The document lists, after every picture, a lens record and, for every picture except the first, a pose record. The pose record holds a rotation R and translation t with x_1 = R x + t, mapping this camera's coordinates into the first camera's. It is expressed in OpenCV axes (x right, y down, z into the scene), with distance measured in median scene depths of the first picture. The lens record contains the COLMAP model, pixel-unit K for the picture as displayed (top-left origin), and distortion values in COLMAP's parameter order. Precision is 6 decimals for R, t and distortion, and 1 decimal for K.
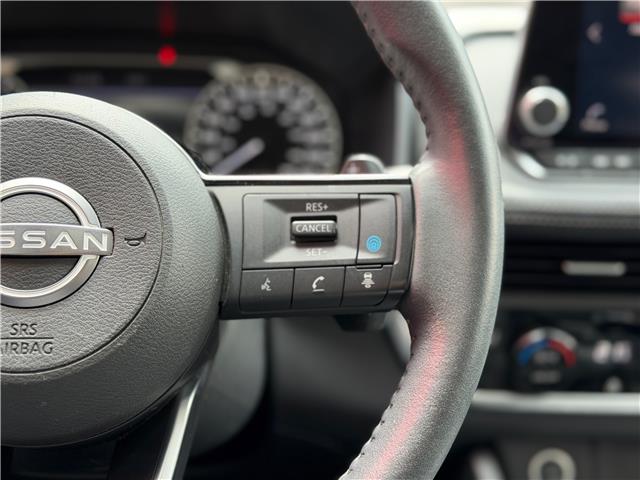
lens RADIAL K [[992.4, 0, 320.0], [0, 992.4, 240.0], [0, 0, 1]] dist [0.167271, -0.121943]
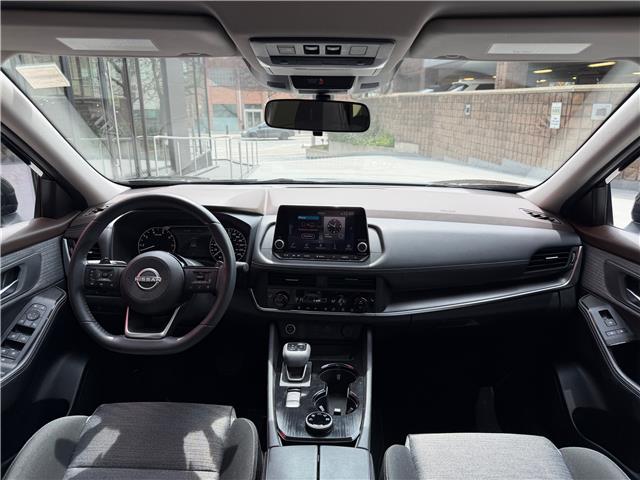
lens RADIAL K [[474.2, 0, 320.0], [0, 474.2, 240.0], [0, 0, 1]] dist [0.062655, -0.001053]
pose [[0.988412, 0.018936, -0.150612, 1.110850], [-0.016957, 0.999752, 0.014416, -0.284990], [0.150847, -0.011696, 0.988488, -1.589655]]
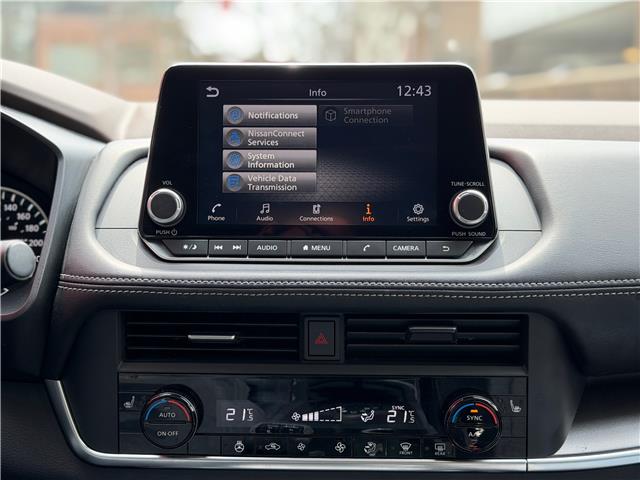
lens RADIAL K [[992.4, 0, 320.0], [0, 992.4, 240.0], [0, 0, 1]] dist [0.167271, -0.121943]
pose [[0.996180, -0.016848, -0.085687, 0.792306], [0.002373, 0.986073, -0.166298, 0.168658], [0.087296, 0.165459, 0.982346, -0.213287]]
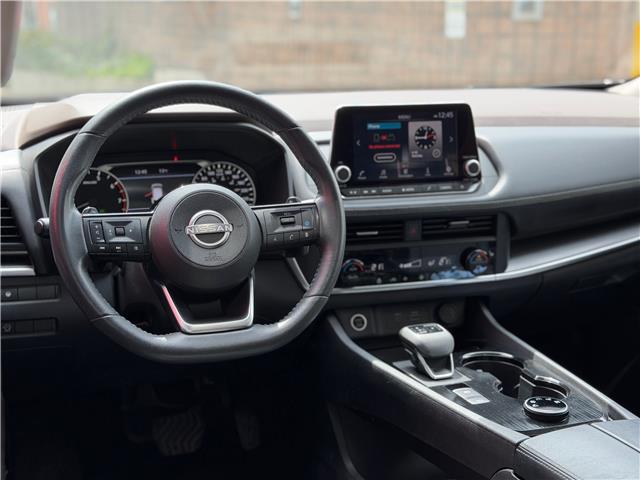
lens RADIAL K [[992.4, 0, 320.0], [0, 992.4, 240.0], [0, 0, 1]] dist [0.167271, -0.121943]
pose [[0.966775, -0.079391, 0.242990, -0.731396], [0.087286, 0.995943, -0.021884, 0.138746], [-0.240267, 0.042367, 0.969782, -2.249320]]
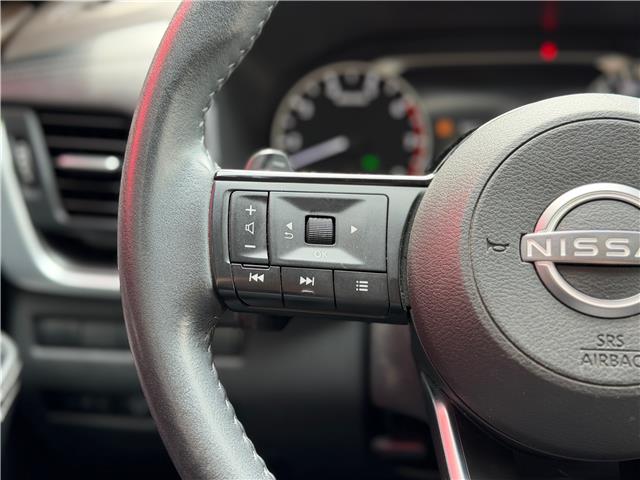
lens RADIAL K [[992.4, 0, 320.0], [0, 992.4, 240.0], [0, 0, 1]] dist [0.167271, -0.121943]
pose [[0.988412, 0.009820, -0.151476, -0.413734], [-0.009034, 0.999942, 0.005878, -0.010654], [0.151525, -0.004442, 0.988443, 0.004222]]
